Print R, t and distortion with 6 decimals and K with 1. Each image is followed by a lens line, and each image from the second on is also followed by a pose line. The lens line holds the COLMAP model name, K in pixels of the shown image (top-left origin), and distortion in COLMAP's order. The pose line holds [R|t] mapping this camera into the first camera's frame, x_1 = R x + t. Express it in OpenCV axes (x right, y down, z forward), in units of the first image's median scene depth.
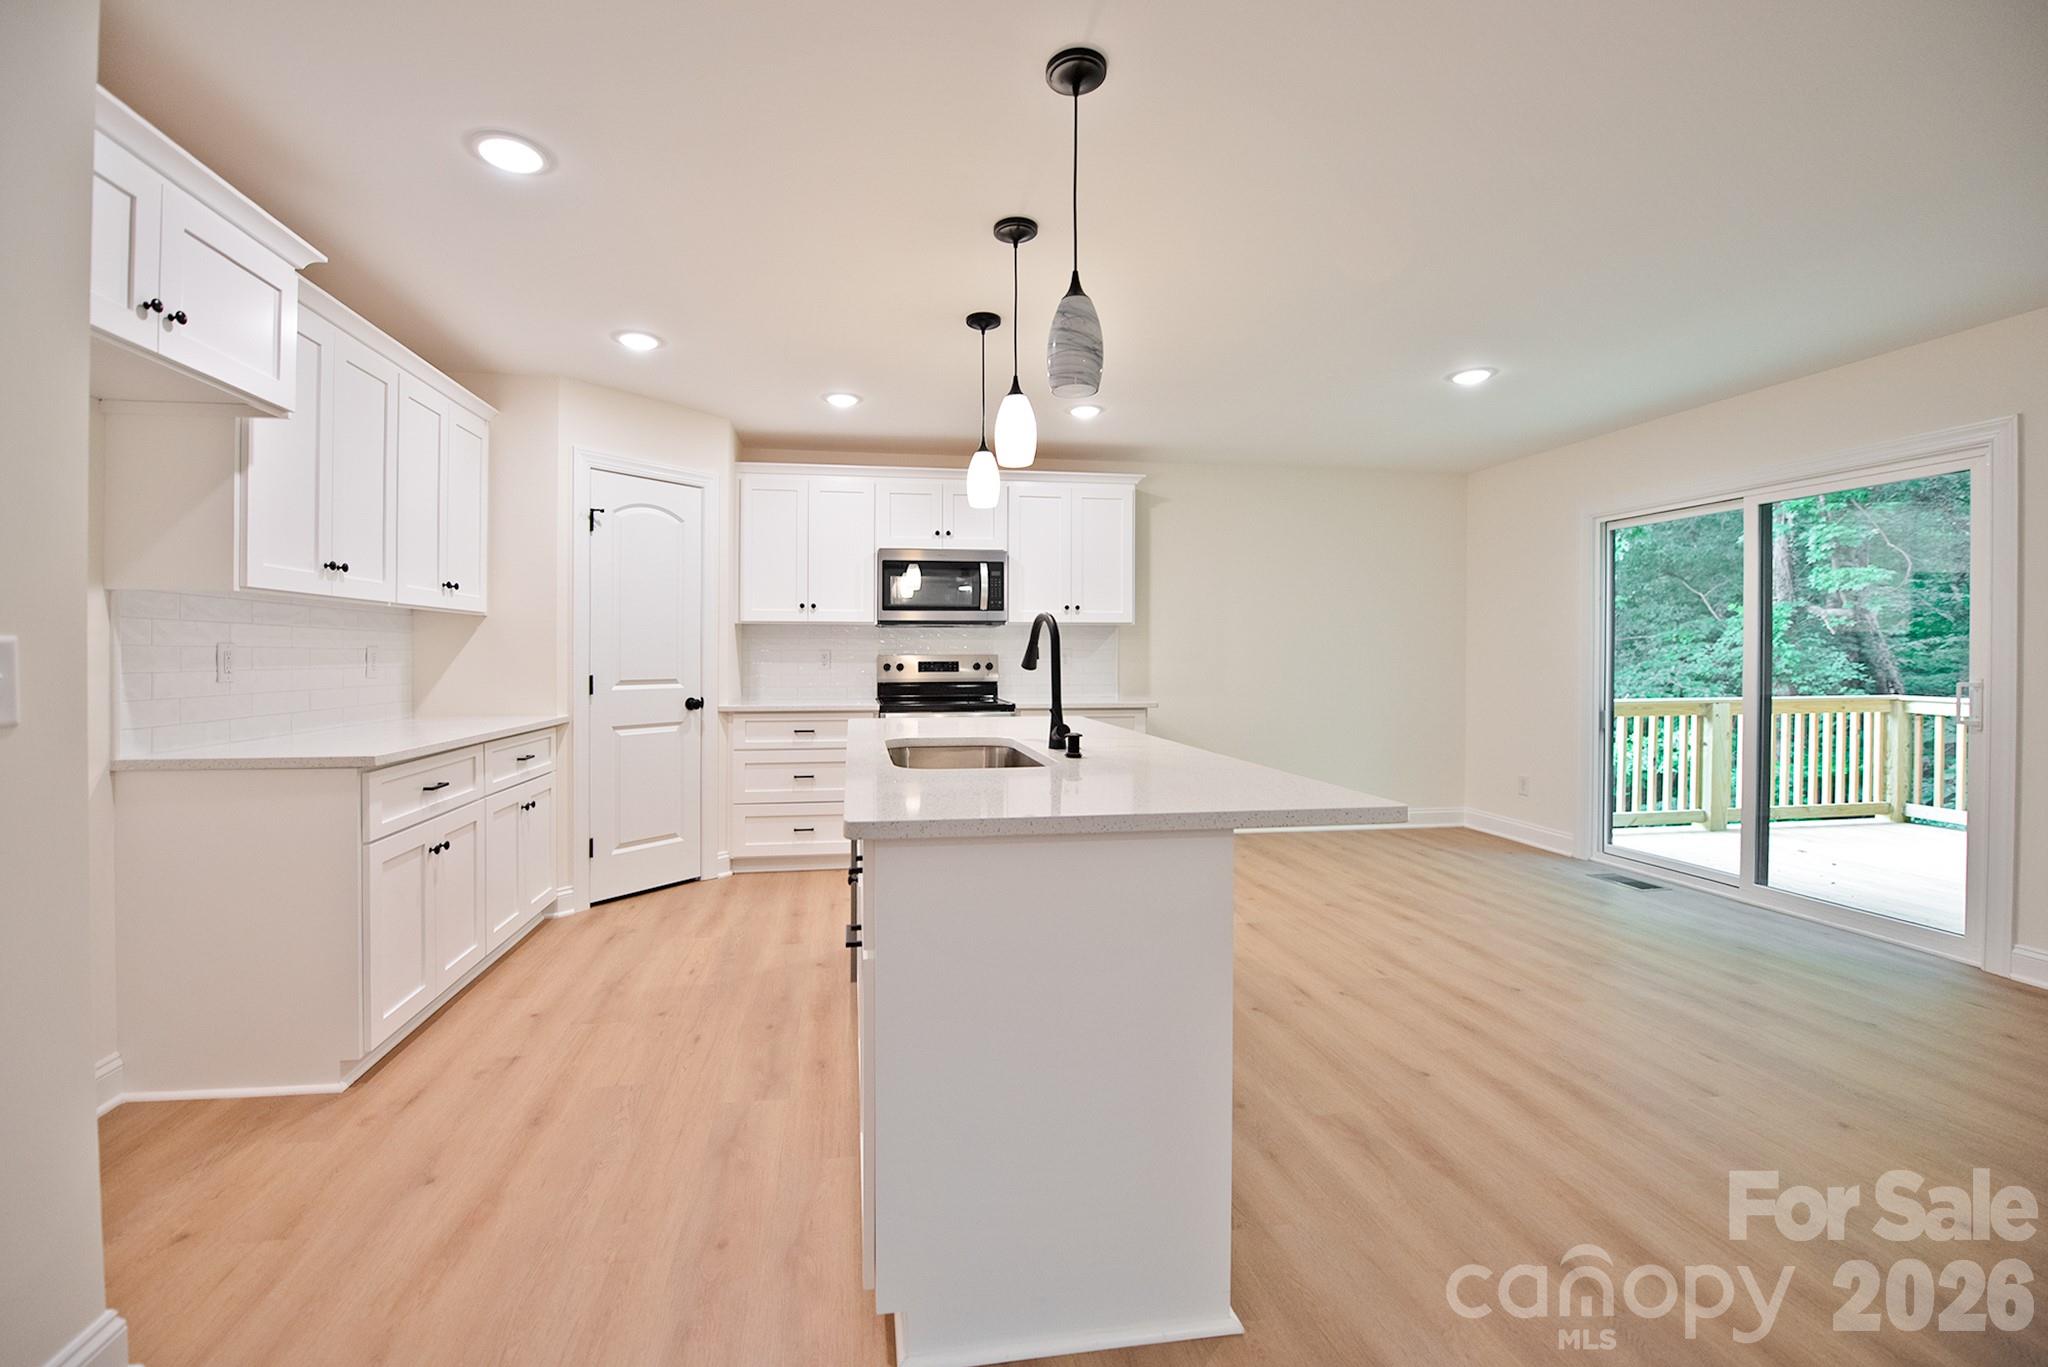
lens RADIAL K [[825.1, 0, 974.4], [0, 825.1, 683.3], [0, 0, 1]] dist [-0.020943, 0.000481]
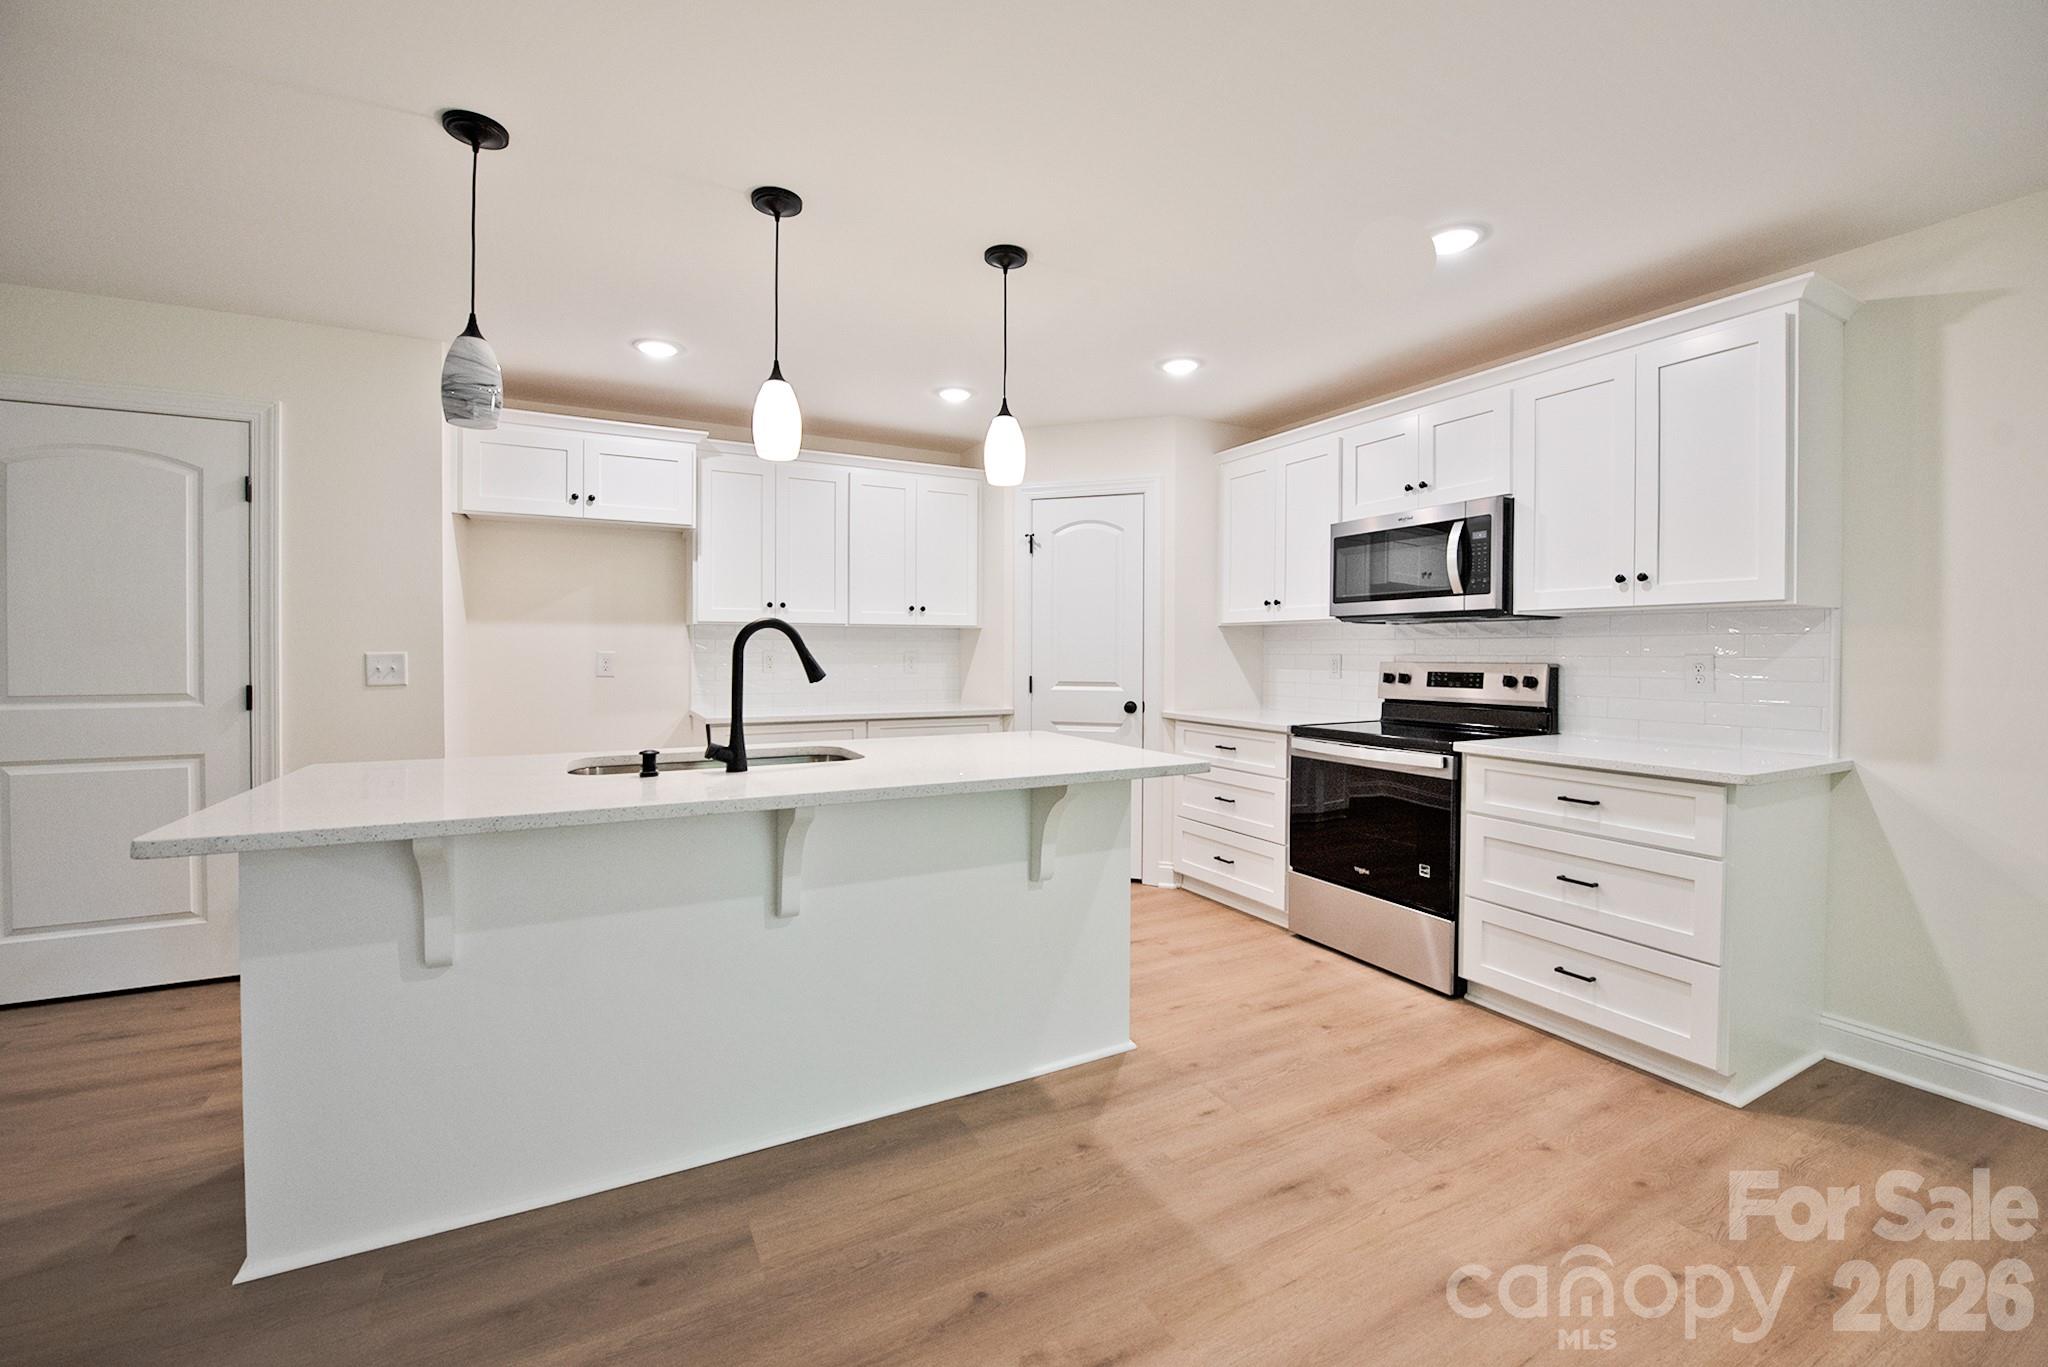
lens RADIAL K [[825.1, 0, 1013.2], [0, 825.1, 658.5], [0, 0, 1]] dist [-0.020943, 0.000481]
pose [[0.337114, 0.009983, -0.941411, 0.541217], [-0.036559, 0.999328, -0.002495, -0.026164], [0.940754, 0.035258, 0.337252, 0.500441]]
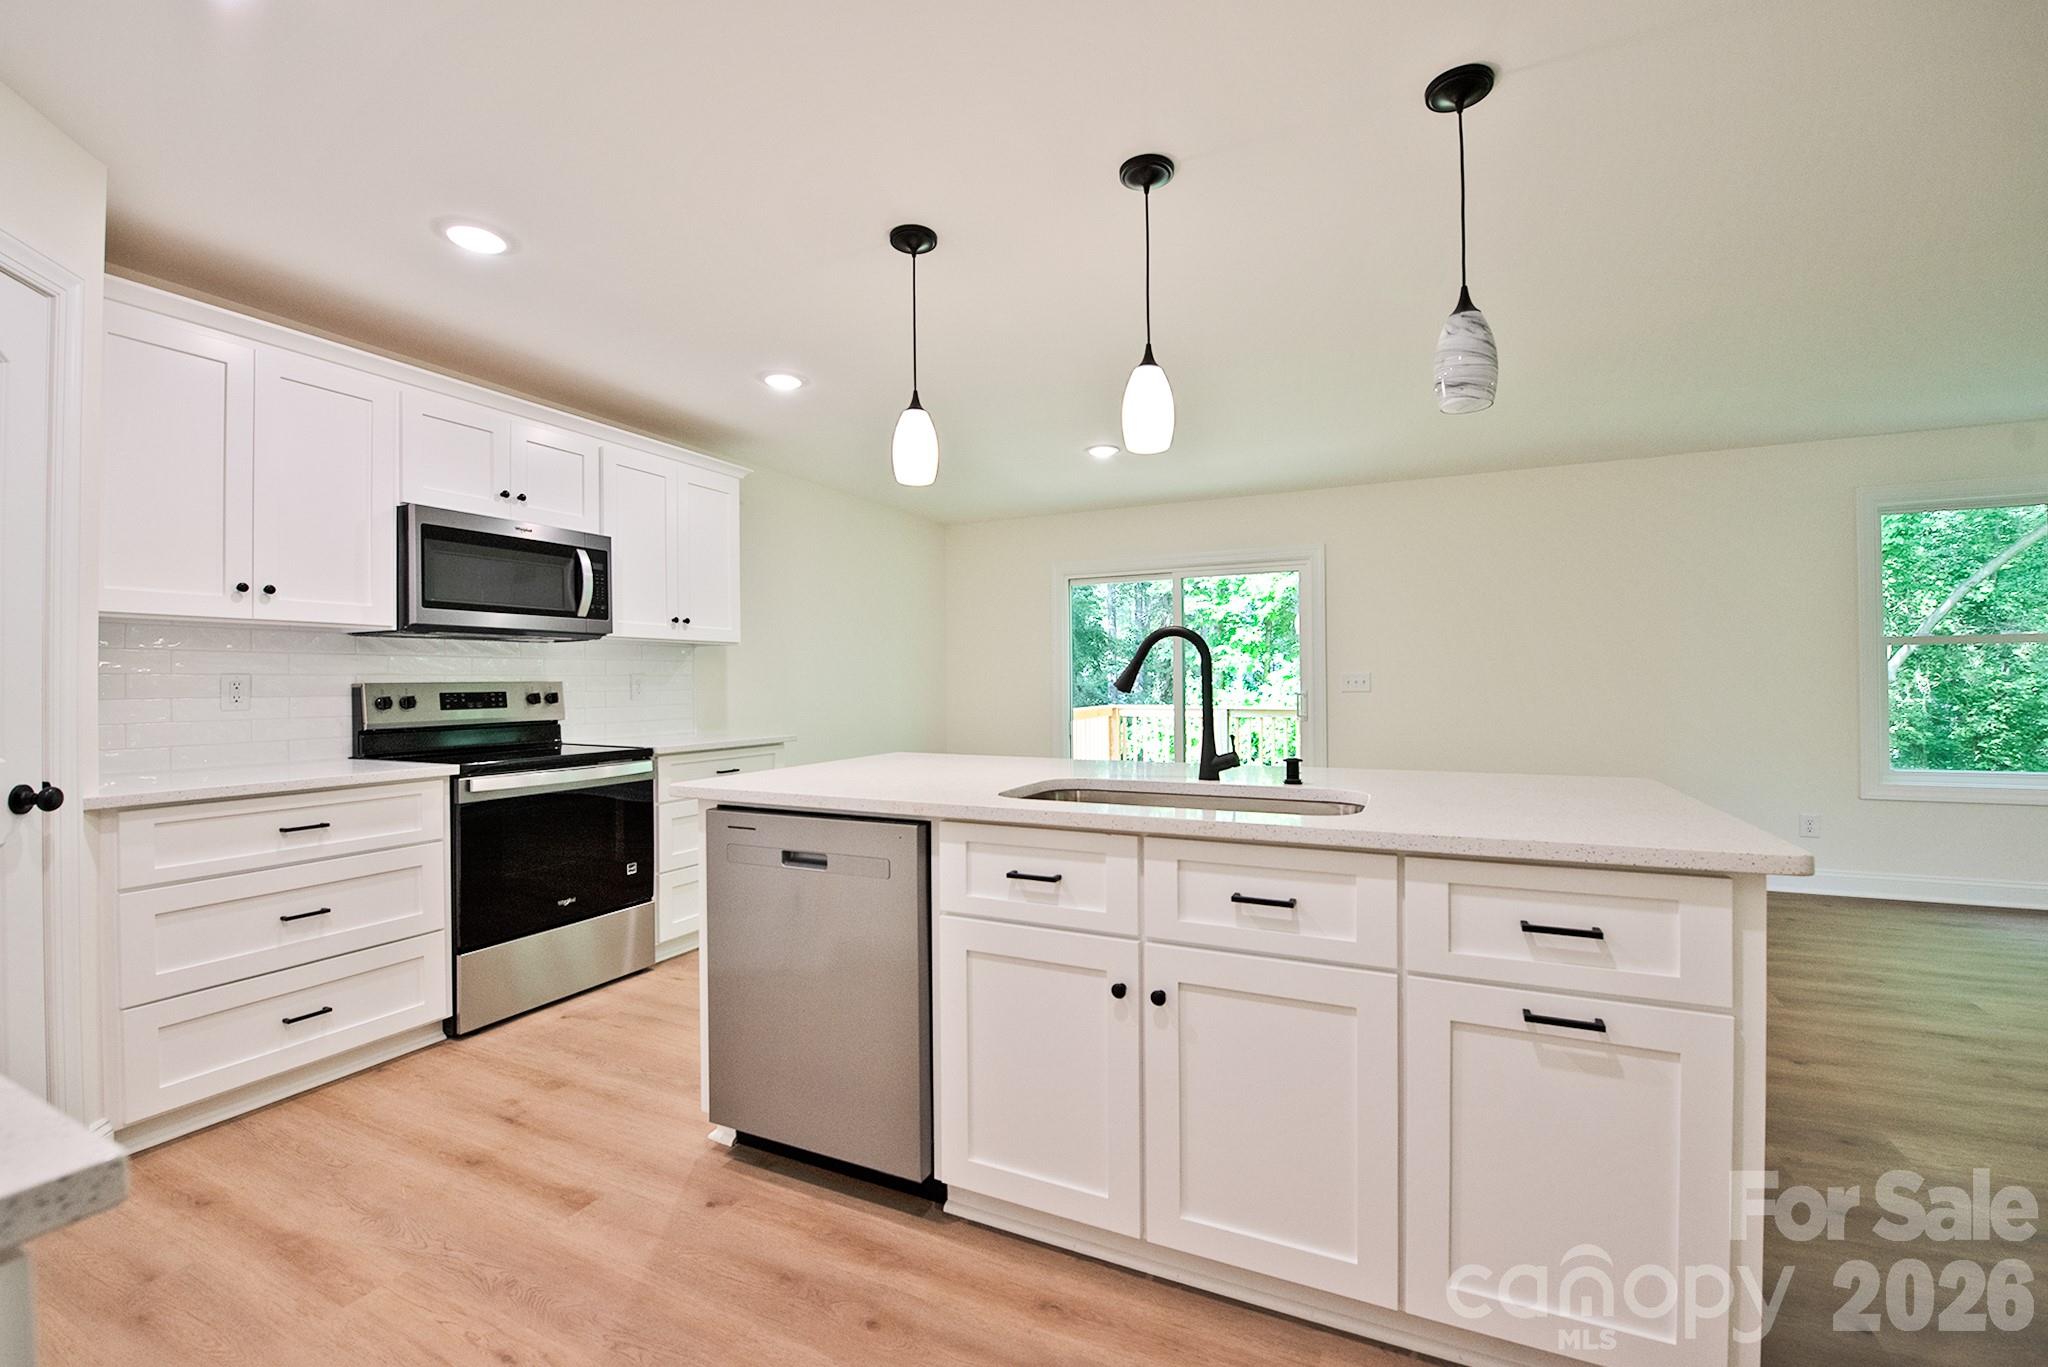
lens RADIAL K [[825.1, 0, 1030.3], [0, 825.1, 679.5], [0, 0, 1]] dist [-0.020943, 0.000481]
pose [[0.549782, 0.000251, 0.835308, -0.388580], [0.035692, 0.999080, -0.023792, -0.006861], [-0.834545, 0.042895, 0.549267, 0.337485]]
